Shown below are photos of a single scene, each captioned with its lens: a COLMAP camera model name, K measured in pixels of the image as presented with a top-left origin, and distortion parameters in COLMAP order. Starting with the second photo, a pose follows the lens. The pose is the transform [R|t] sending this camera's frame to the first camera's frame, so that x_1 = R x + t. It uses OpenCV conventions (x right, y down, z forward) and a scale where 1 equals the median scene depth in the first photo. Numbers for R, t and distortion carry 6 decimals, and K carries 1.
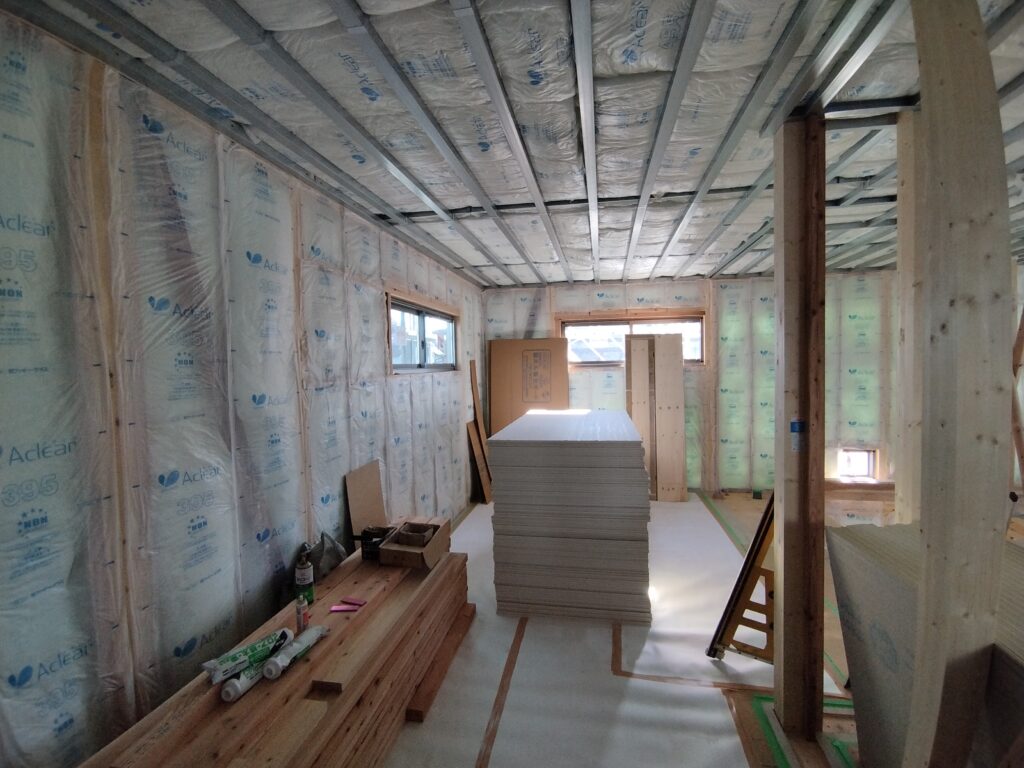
lens RADIAL K [[470.3, 0, 518.9], [0, 470.3, 381.9], [0, 0, 1]] dist [-0.020536, 0.003609]
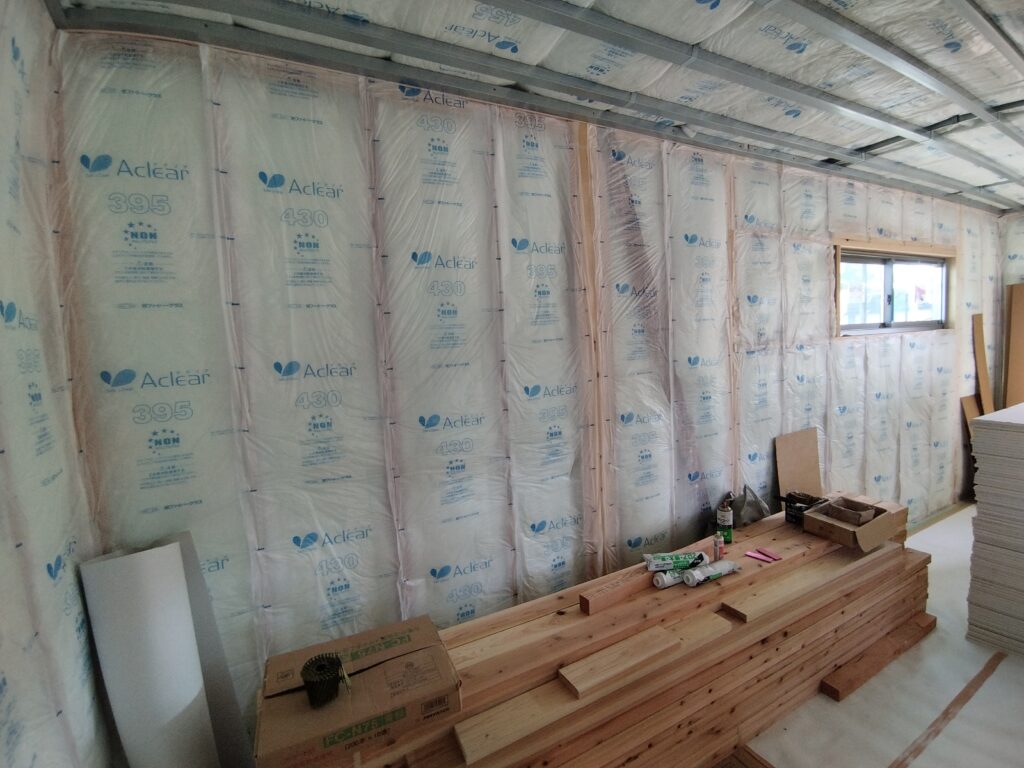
lens RADIAL K [[470.3, 0, 513.2], [0, 470.3, 381.5], [0, 0, 1]] dist [-0.020536, 0.003609]
pose [[0.611699, 0.055072, -0.789171, 0.103841], [0.008128, 0.997084, 0.075881, -0.004191], [0.791049, -0.052831, 0.609468, -0.081531]]
